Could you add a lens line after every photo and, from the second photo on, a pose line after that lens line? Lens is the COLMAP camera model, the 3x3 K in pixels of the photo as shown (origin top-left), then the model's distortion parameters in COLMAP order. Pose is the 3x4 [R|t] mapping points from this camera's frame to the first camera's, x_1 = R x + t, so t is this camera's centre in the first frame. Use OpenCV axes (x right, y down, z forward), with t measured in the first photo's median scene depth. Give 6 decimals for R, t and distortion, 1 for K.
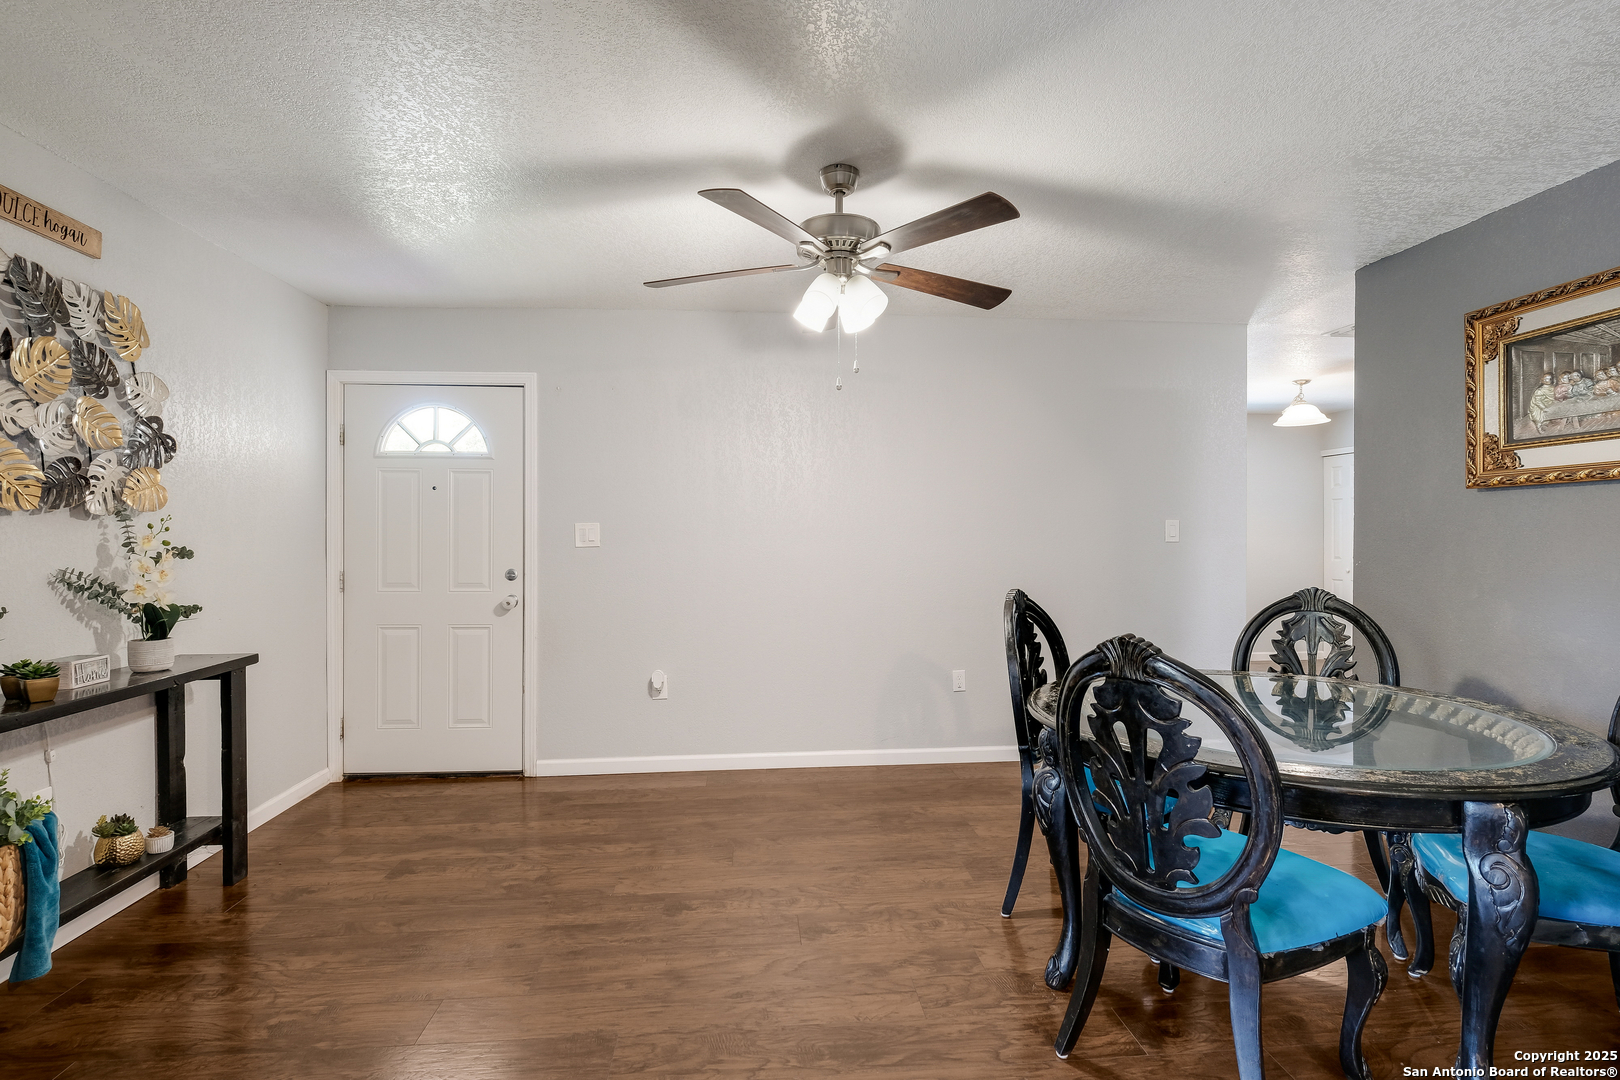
lens RADIAL K [[779.3, 0, 810.0], [0, 779.3, 540.0], [0, 0, 1]] dist [-0.000933, 0.000118]
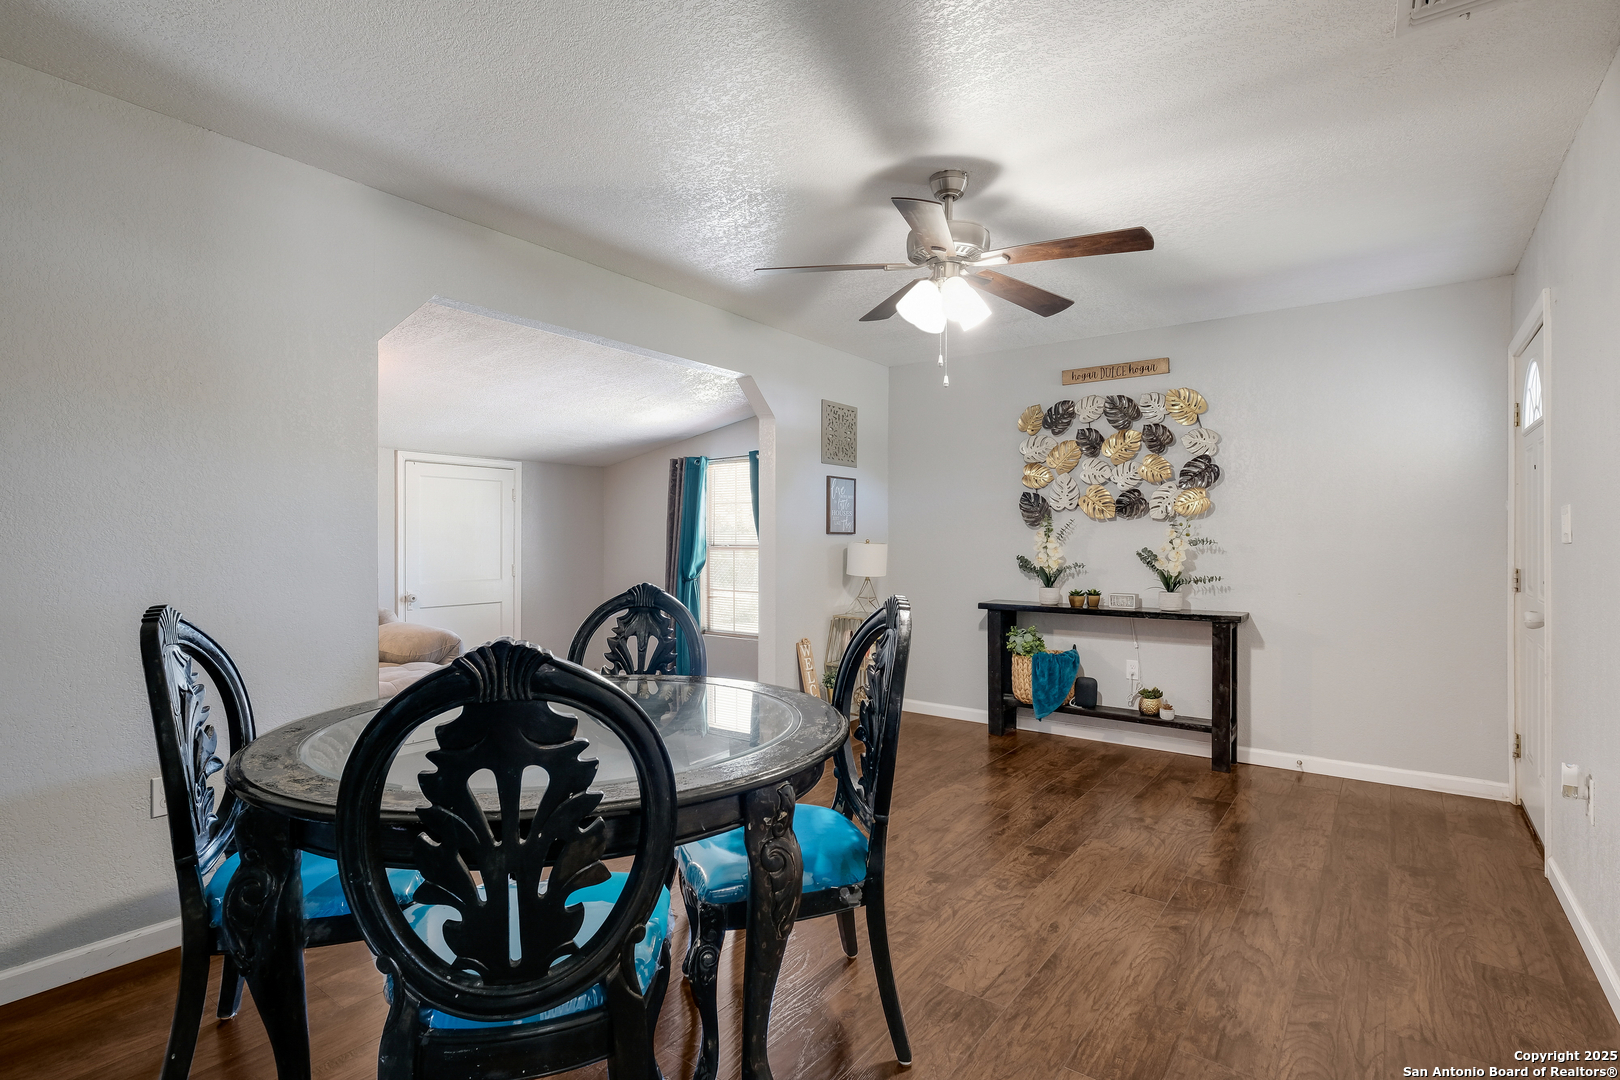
lens RADIAL K [[779.3, 0, 810.0], [0, 779.3, 540.0], [0, 0, 1]] dist [-0.000933, 0.000118]
pose [[-0.651883, 0.006679, -0.758291, 0.962006], [-0.000909, 0.999954, 0.009589, 0.000591], [0.758319, 0.006941, -0.651846, 1.555007]]
